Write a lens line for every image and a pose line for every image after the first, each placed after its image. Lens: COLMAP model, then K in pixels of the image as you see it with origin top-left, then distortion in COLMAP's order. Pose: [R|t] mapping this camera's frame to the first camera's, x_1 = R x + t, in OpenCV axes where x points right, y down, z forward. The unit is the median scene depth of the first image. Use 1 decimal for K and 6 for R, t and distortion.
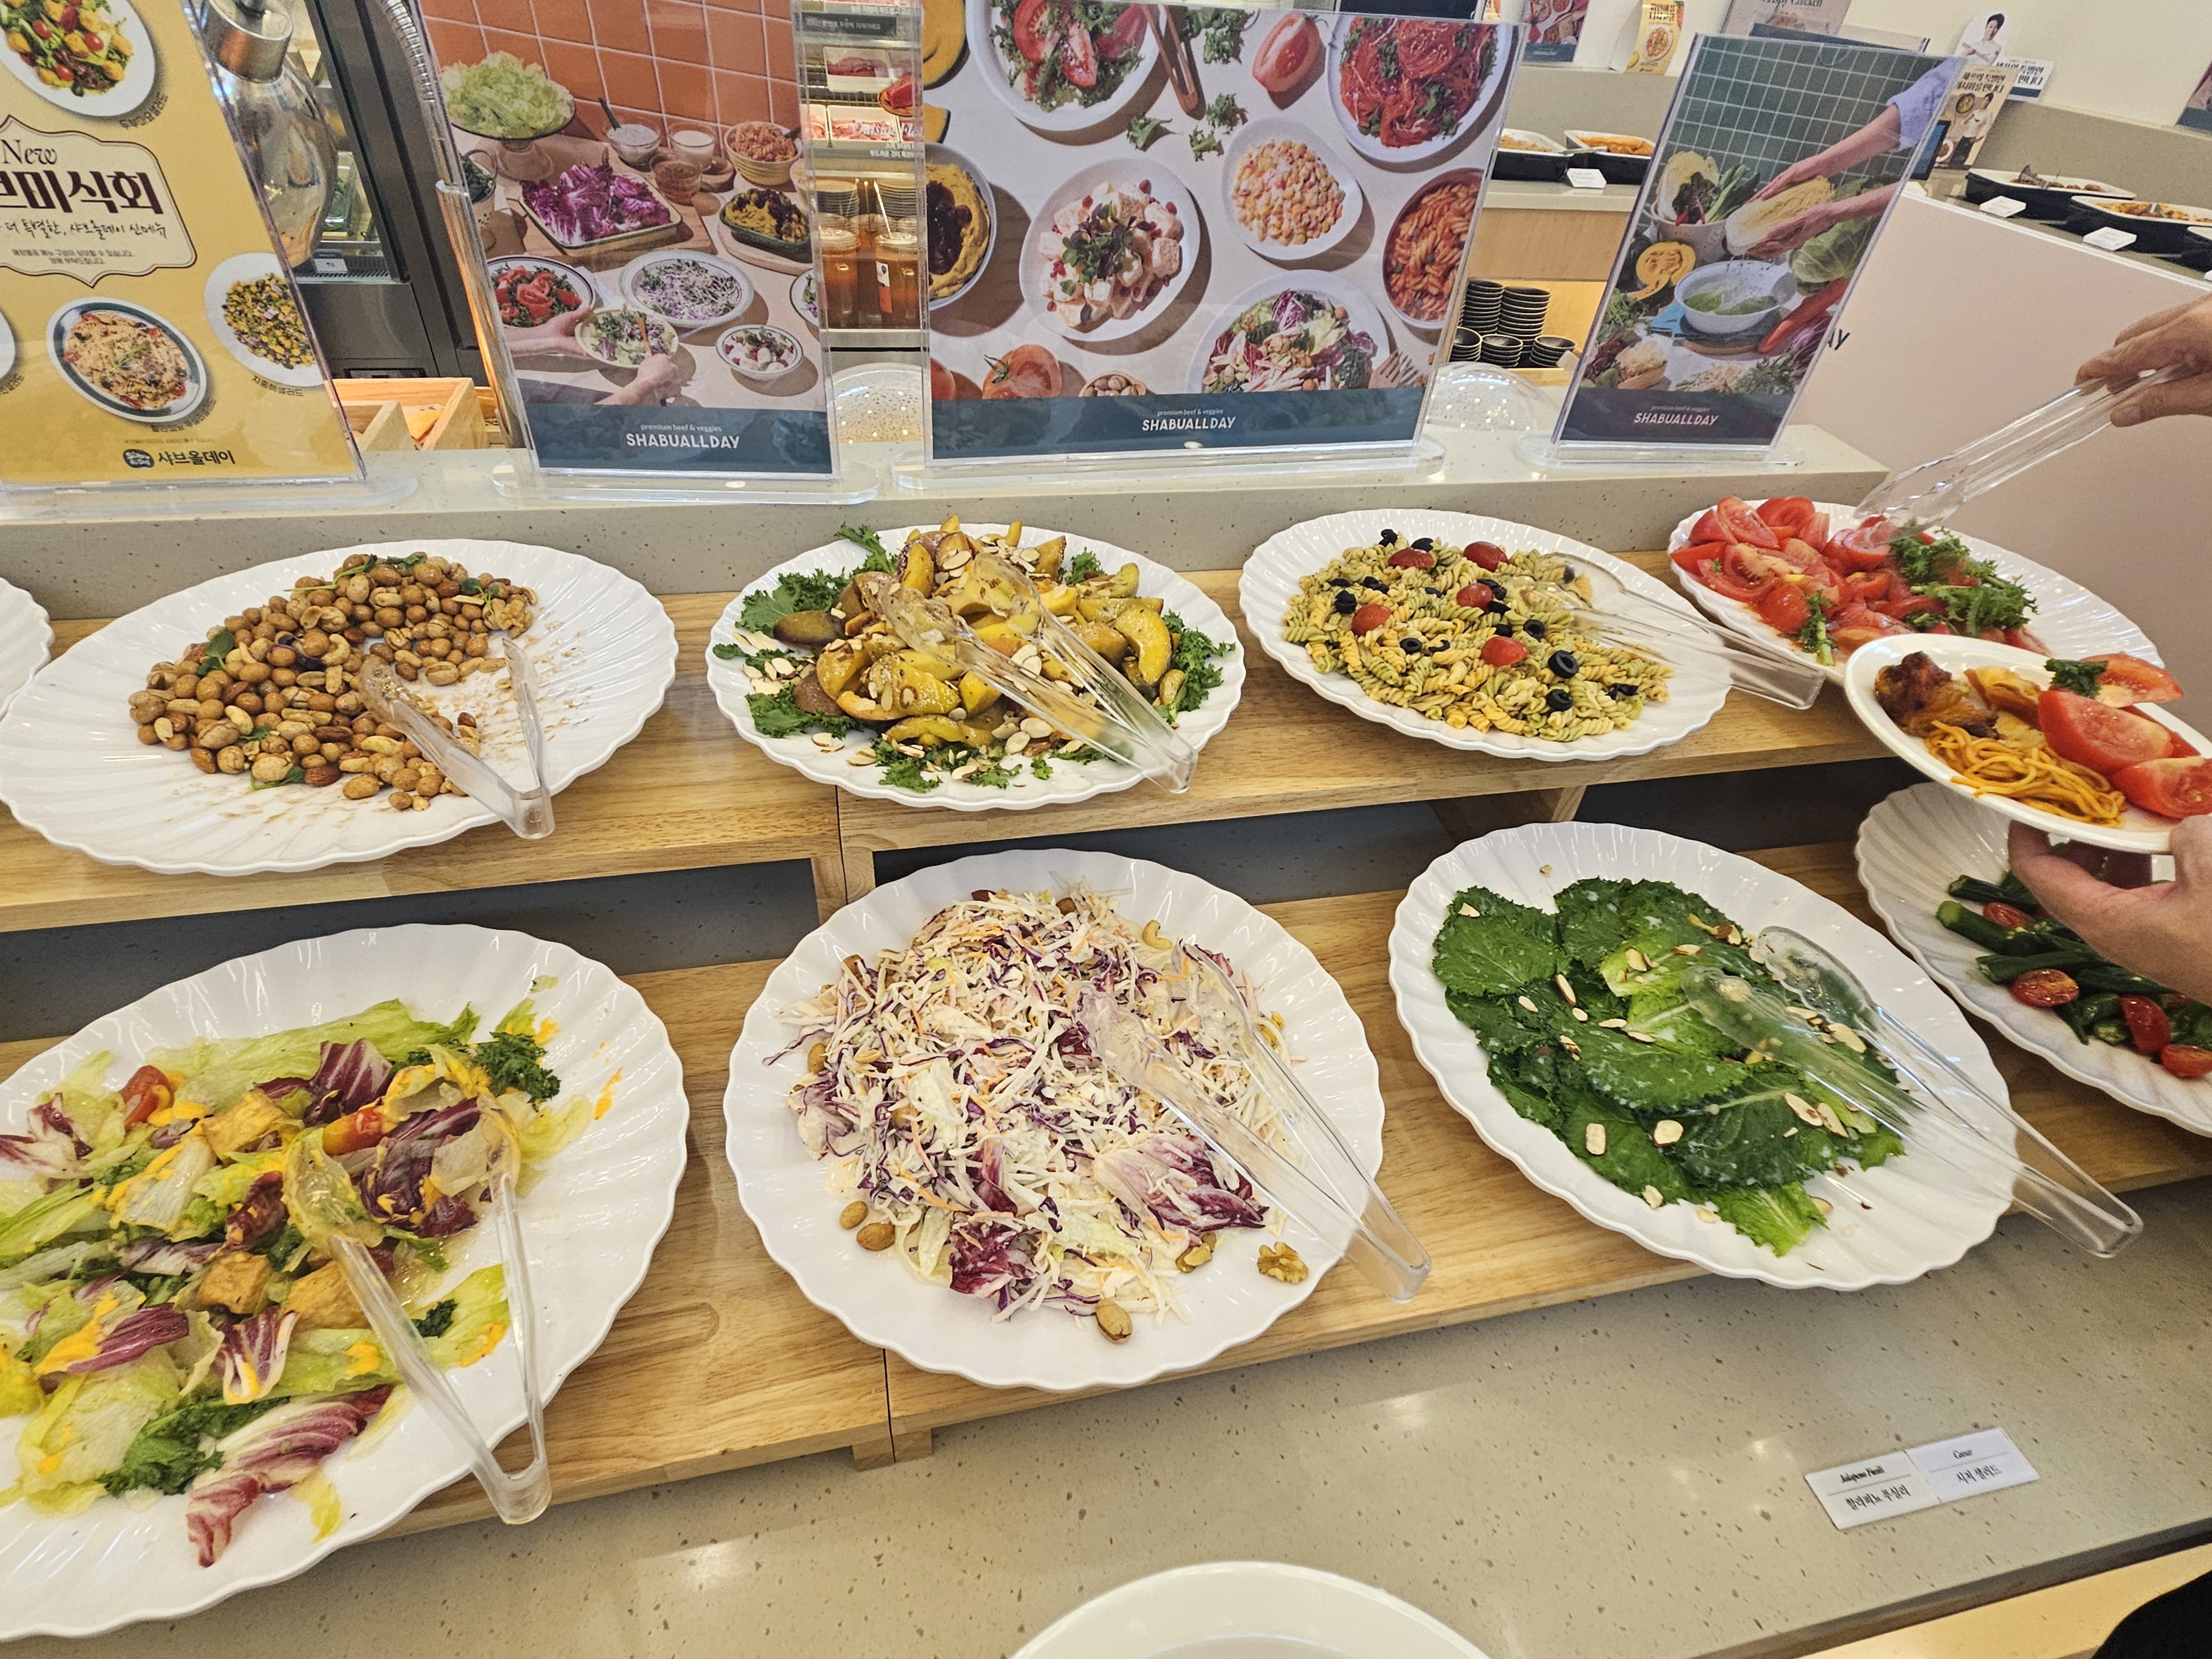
lens RADIAL K [[1133.9, 0, 1097.5], [0, 1133.9, 834.8], [0, 0, 1]] dist [0.011339, -0.003170]
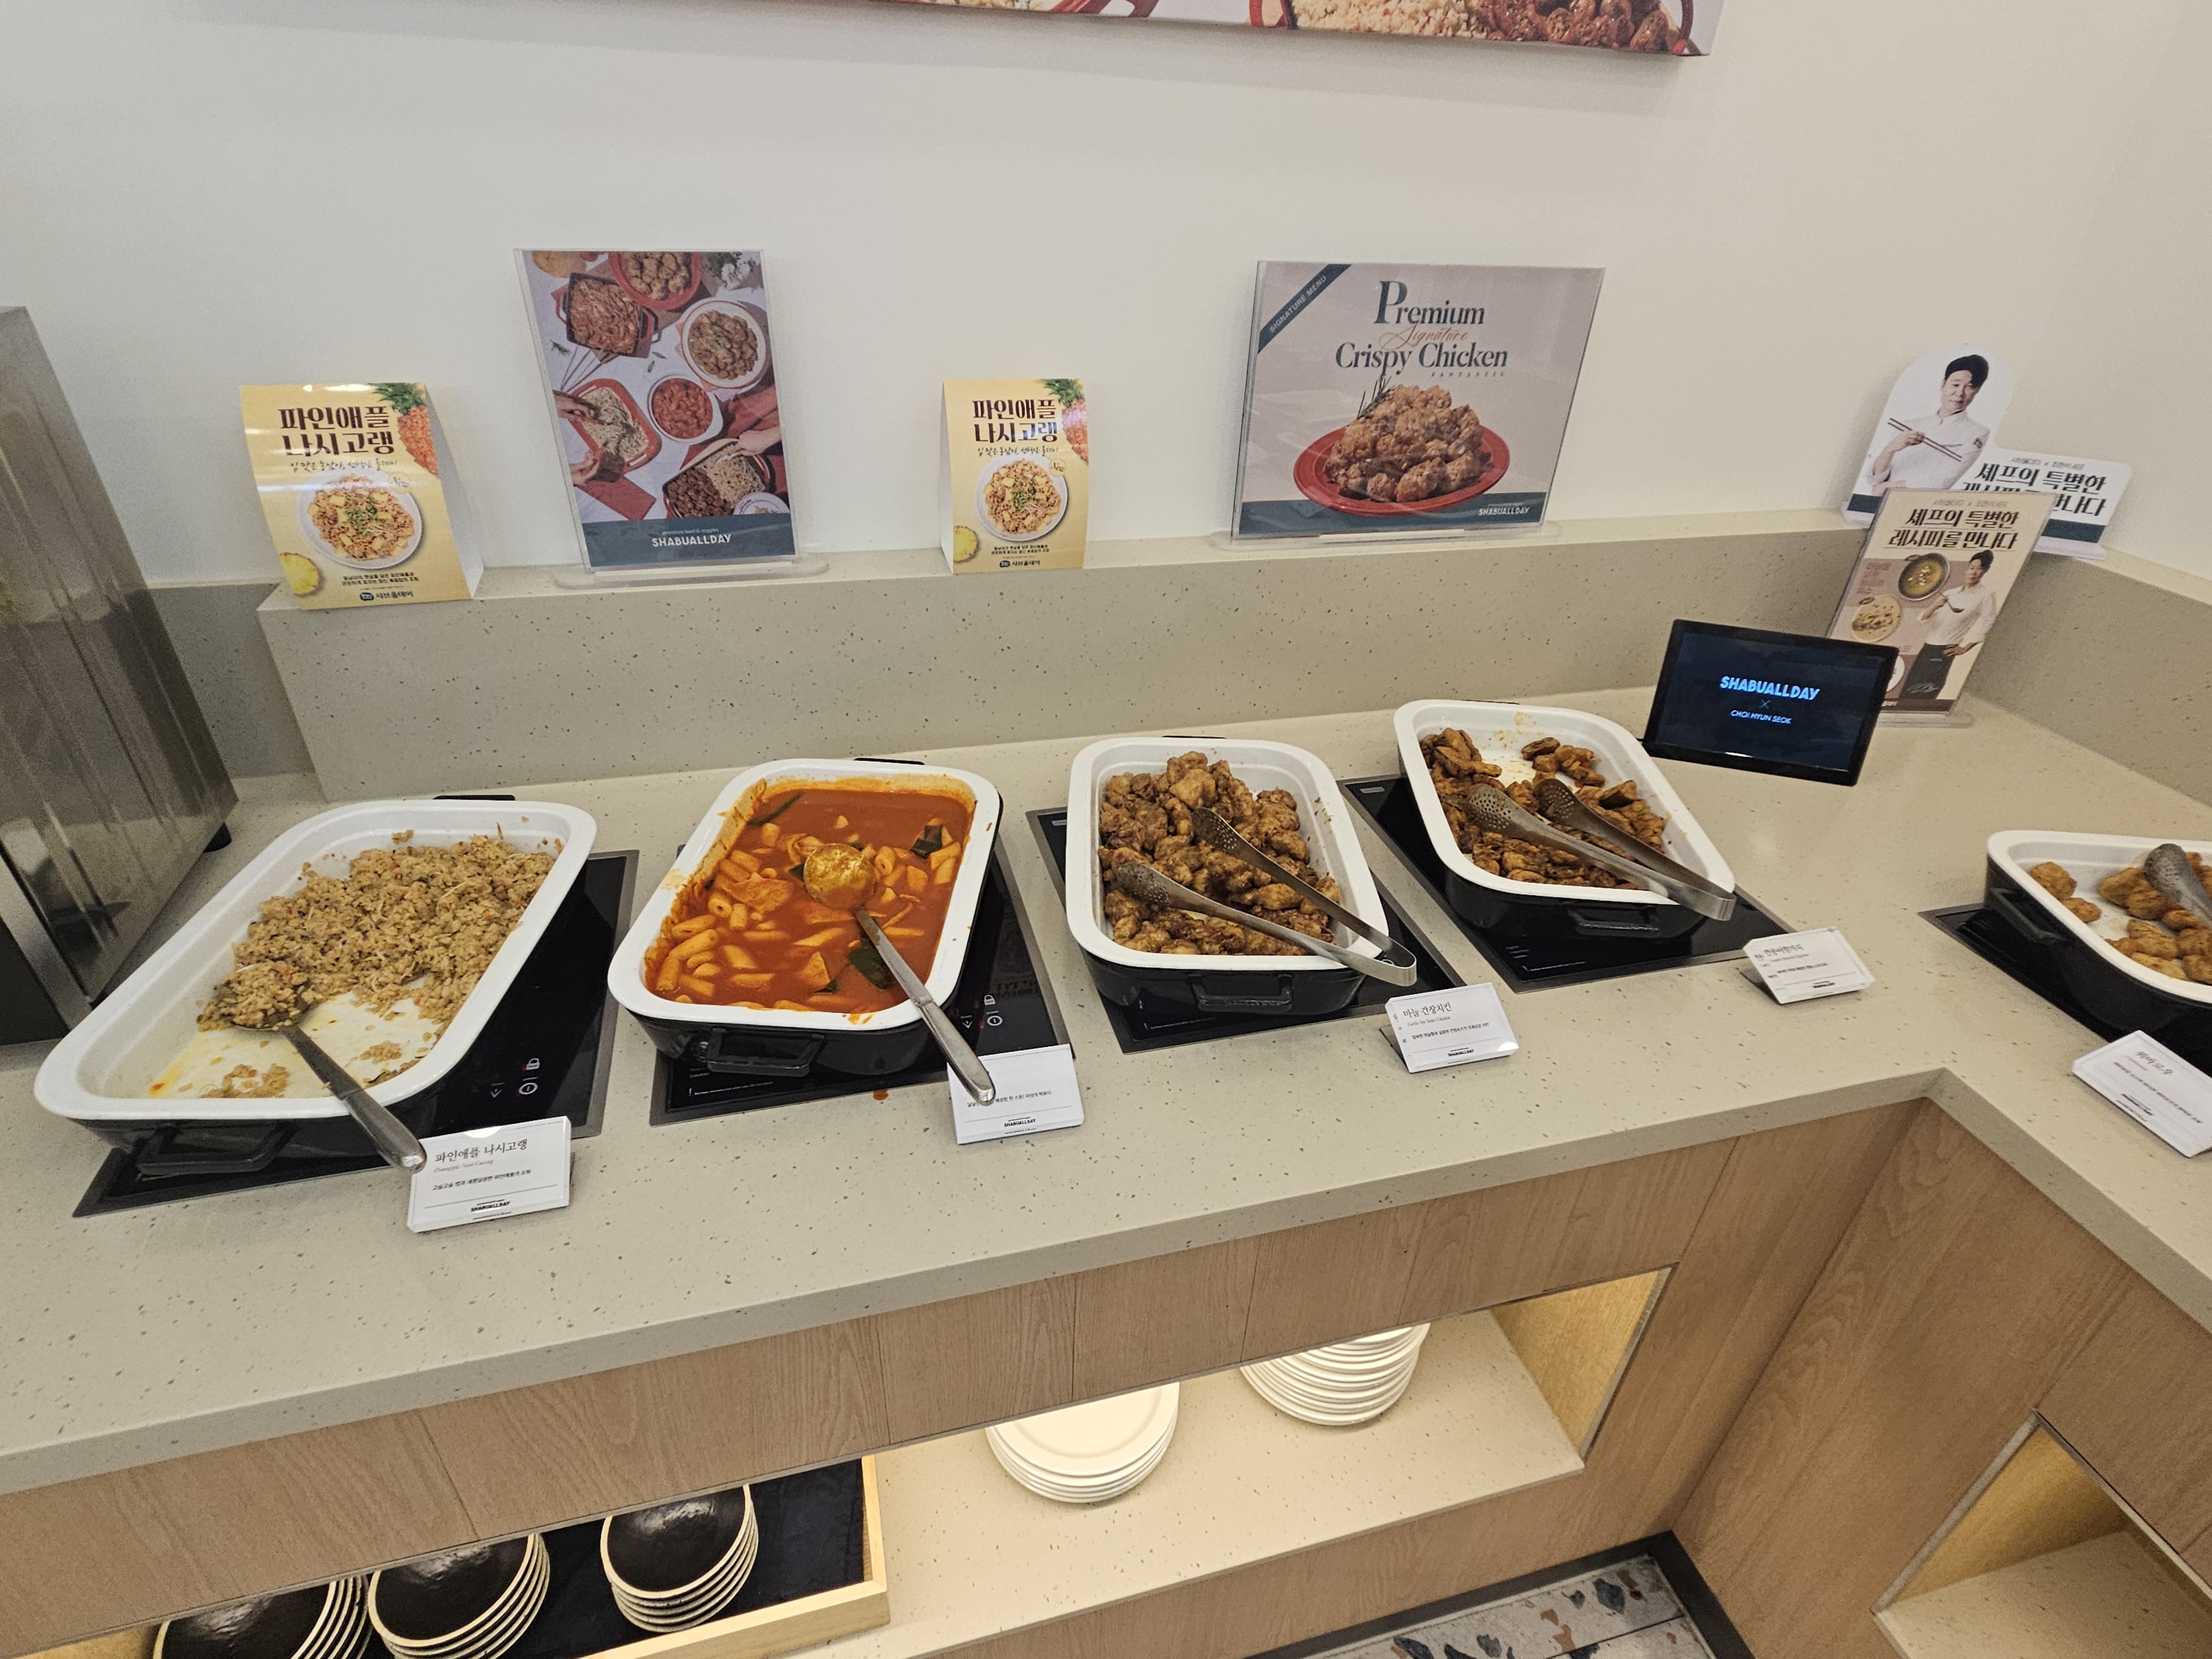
lens RADIAL K [[1133.9, 0, 1107.7], [0, 1133.9, 832.1], [0, 0, 1]] dist [0.011339, -0.003170]
pose [[0.998442, -0.048698, 0.027256, 2.137453], [0.051998, 0.989135, -0.137509, -2.338106], [-0.020264, 0.138712, 0.990125, 2.894830]]
